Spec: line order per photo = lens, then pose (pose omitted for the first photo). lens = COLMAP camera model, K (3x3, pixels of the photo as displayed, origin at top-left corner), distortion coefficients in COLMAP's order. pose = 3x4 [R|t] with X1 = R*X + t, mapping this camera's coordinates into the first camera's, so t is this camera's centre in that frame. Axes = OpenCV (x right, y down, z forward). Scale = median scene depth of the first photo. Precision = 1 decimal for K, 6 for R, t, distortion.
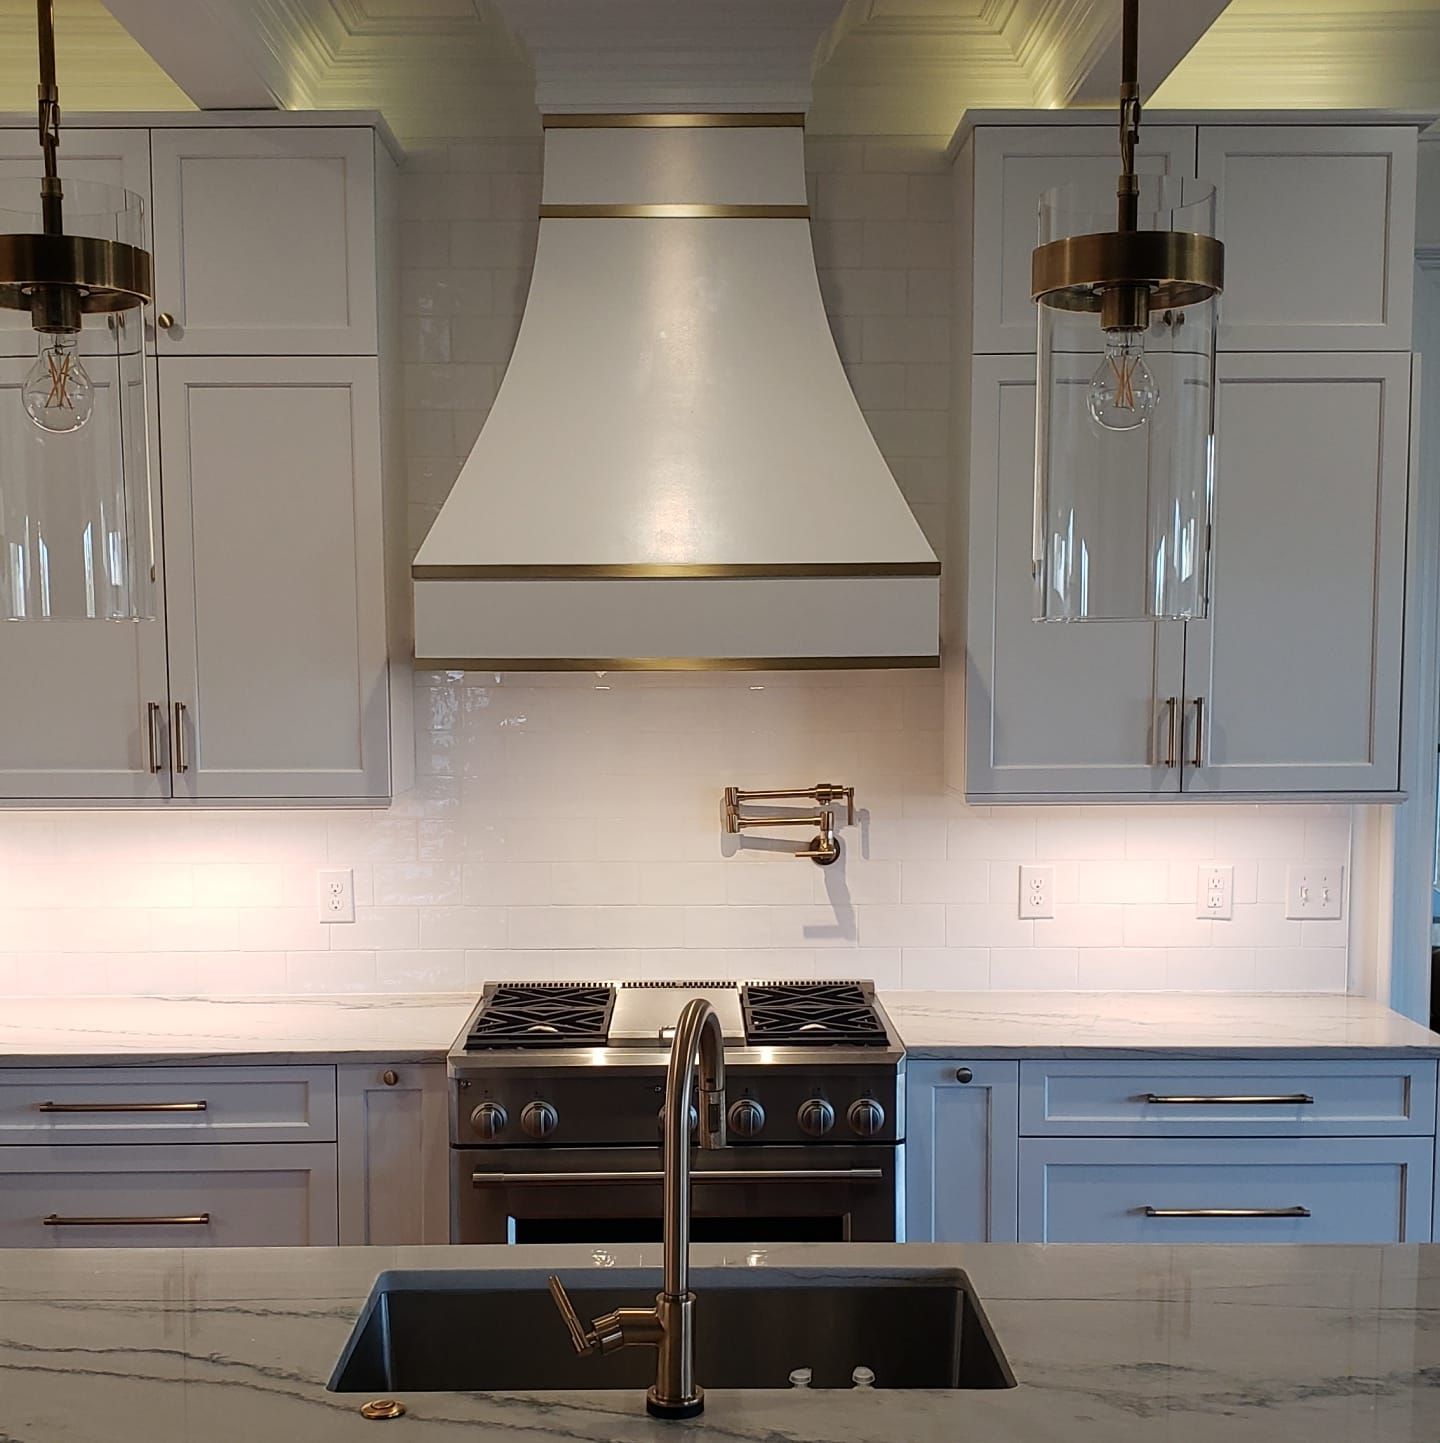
lens RADIAL K [[1989.0, 0, 717.6], [0, 1989.0, 858.0], [0, 0, 1]] dist [0.298546, -1.044607]
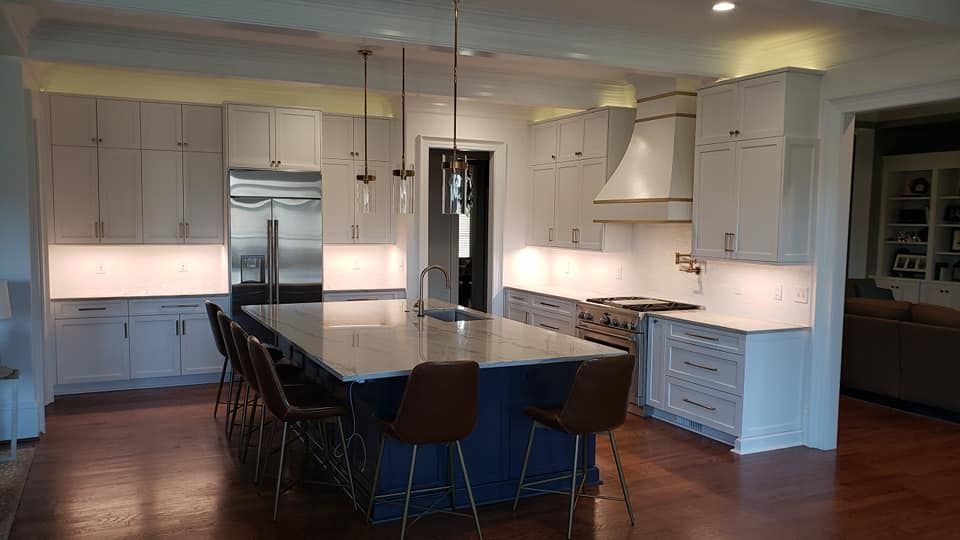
lens RADIAL K [[758.7, 0, 469.7], [0, 758.7, 280.2], [0, 0, 1]] dist [0.129009, -0.167914]
pose [[0.416931, 0.084399, -0.905011, 1.364250], [-0.106021, 0.993399, 0.043799, -0.004498], [0.902733, 0.077689, 0.423127, -0.026437]]
